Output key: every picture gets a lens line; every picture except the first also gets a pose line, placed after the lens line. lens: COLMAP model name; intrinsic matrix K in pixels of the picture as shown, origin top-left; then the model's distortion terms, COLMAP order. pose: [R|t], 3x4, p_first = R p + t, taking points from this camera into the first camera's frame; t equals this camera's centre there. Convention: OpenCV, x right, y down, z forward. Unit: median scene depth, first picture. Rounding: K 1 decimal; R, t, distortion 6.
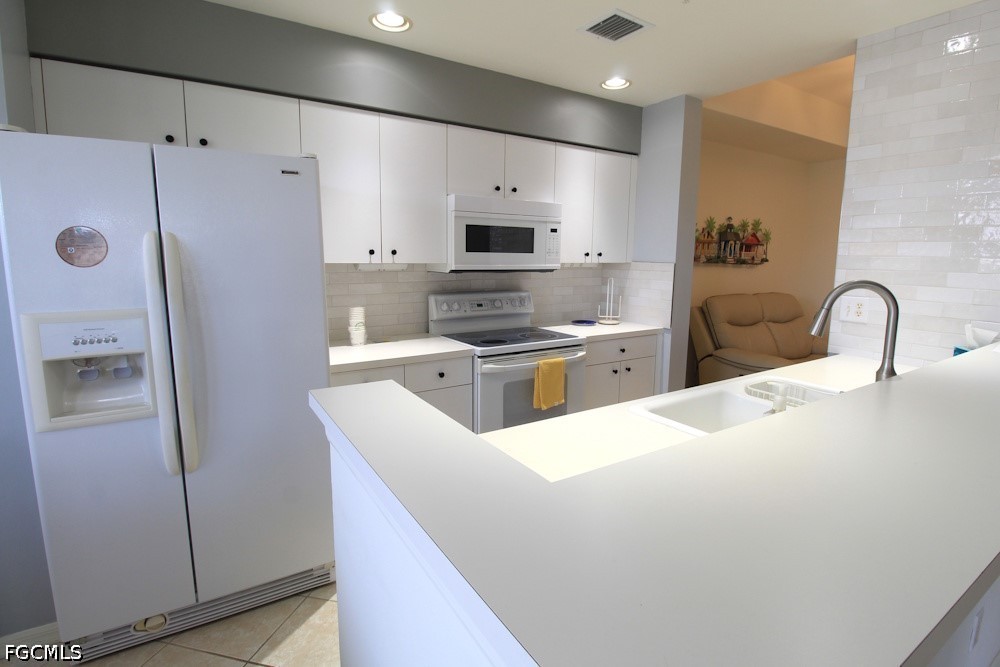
lens RADIAL K [[480.4, 0, 503.2], [0, 480.4, 321.9], [0, 0, 1]] dist [-0.000331, -0.000336]
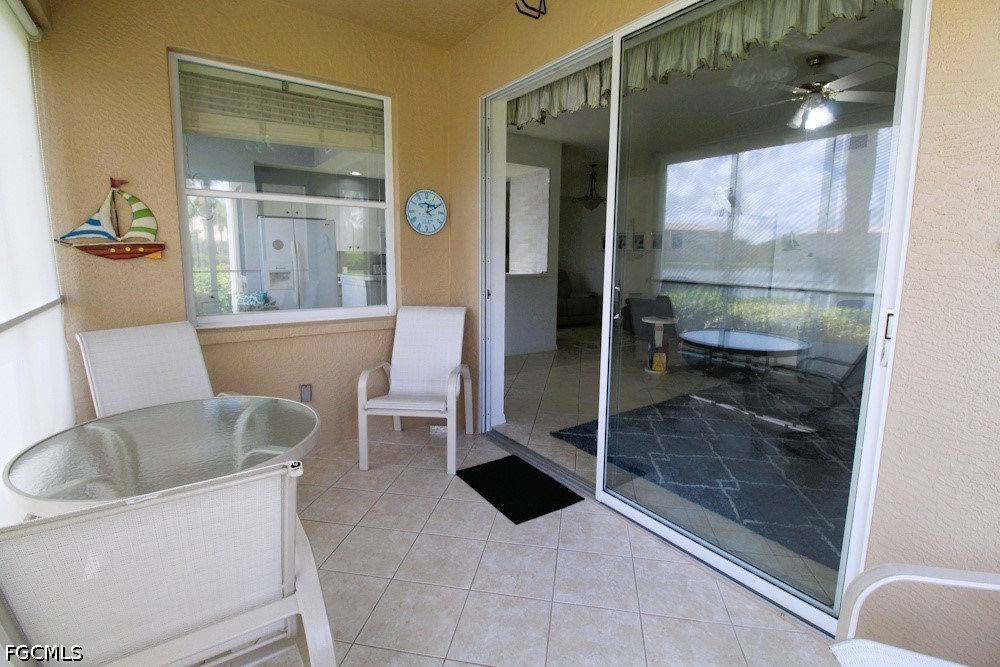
lens RADIAL K [[480.4, 0, 503.2], [0, 480.4, 321.9], [0, 0, 1]] dist [-0.000331, -0.000336]
pose [[0.999426, -0.004381, 0.033607, 0.487755], [0.004359, 0.999990, 0.000702, 0.272081], [-0.033610, -0.000555, 0.999435, -1.700603]]
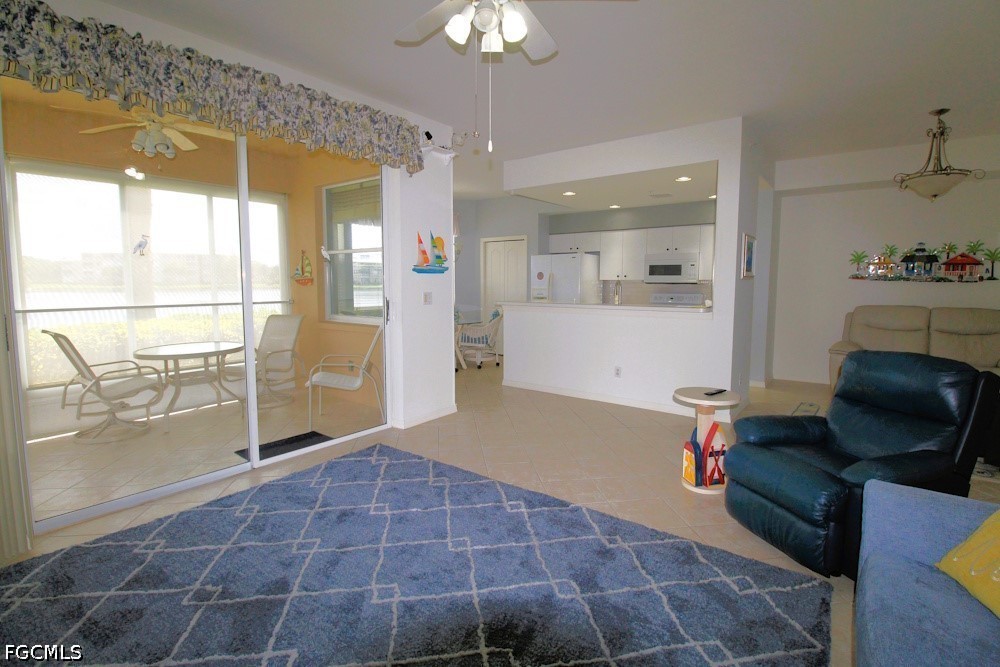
lens RADIAL K [[480.4, 0, 503.2], [0, 480.4, 321.9], [0, 0, 1]] dist [-0.000331, -0.000336]
pose [[0.332750, 0.072860, -0.940196, 2.090760], [-0.128531, 0.991211, 0.031325, 0.123083], [0.934215, 0.110421, 0.339191, -0.593028]]
